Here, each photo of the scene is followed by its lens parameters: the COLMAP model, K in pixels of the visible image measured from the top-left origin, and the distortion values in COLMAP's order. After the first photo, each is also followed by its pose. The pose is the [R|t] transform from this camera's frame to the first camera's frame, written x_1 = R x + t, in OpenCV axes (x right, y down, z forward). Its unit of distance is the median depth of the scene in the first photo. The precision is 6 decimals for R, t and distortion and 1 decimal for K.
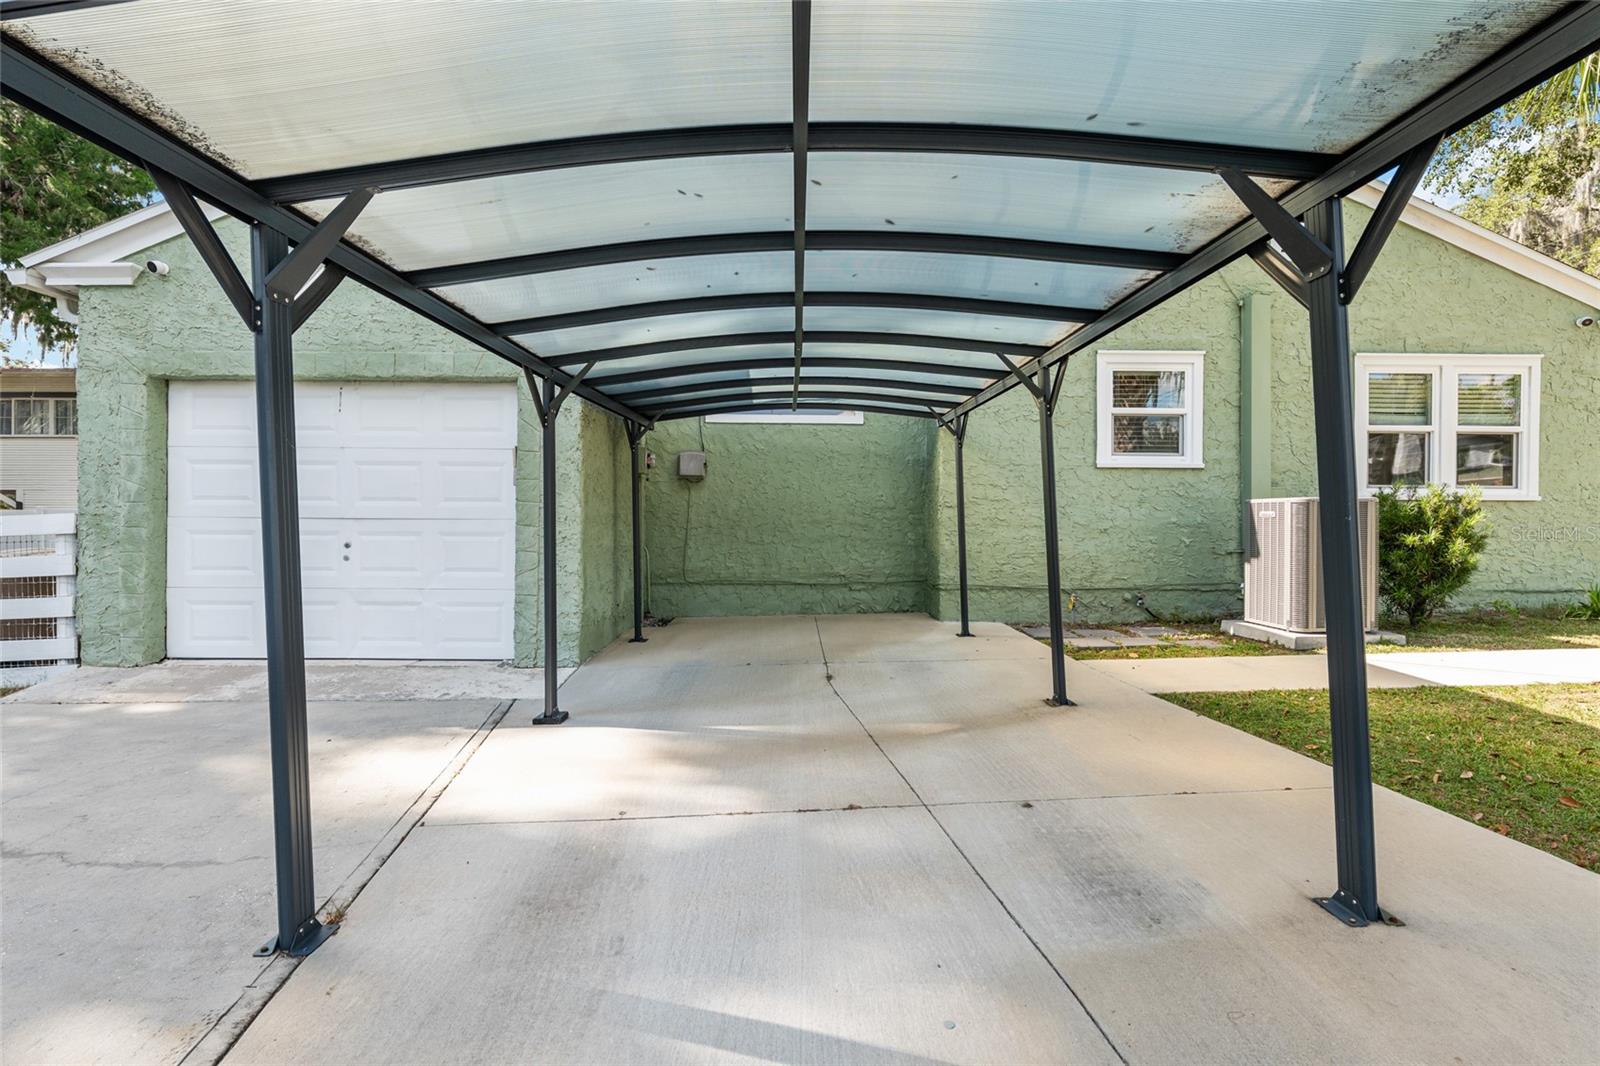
lens RADIAL K [[707.9, 0, 798.1], [0, 707.9, 526.1], [0, 0, 1]] dist [-0.004965, -0.000554]
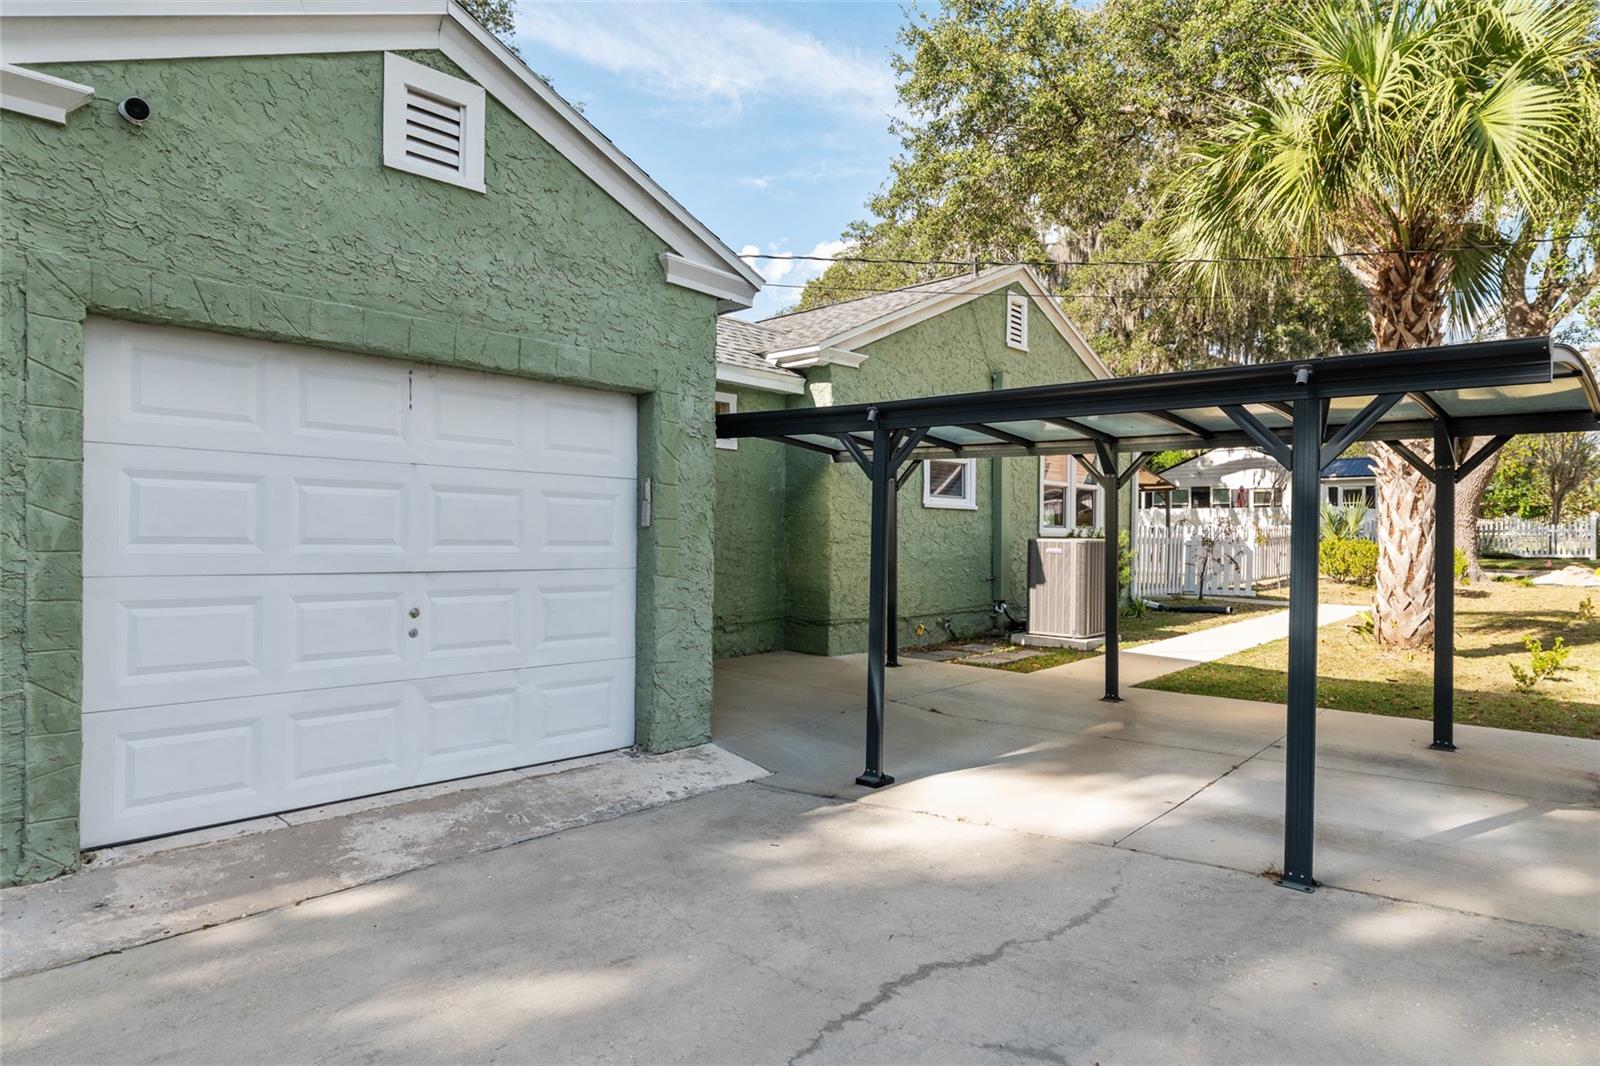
lens RADIAL K [[934.5, 0, 800.0], [0, 934.5, 533.0], [0, 0, 1]] dist [0.000988, 0.000710]
pose [[0.694934, 0.005581, 0.719052, -1.012577], [-0.002215, 0.999982, -0.005621, -0.042888], [-0.719070, 0.002314, 0.694934, 0.143299]]
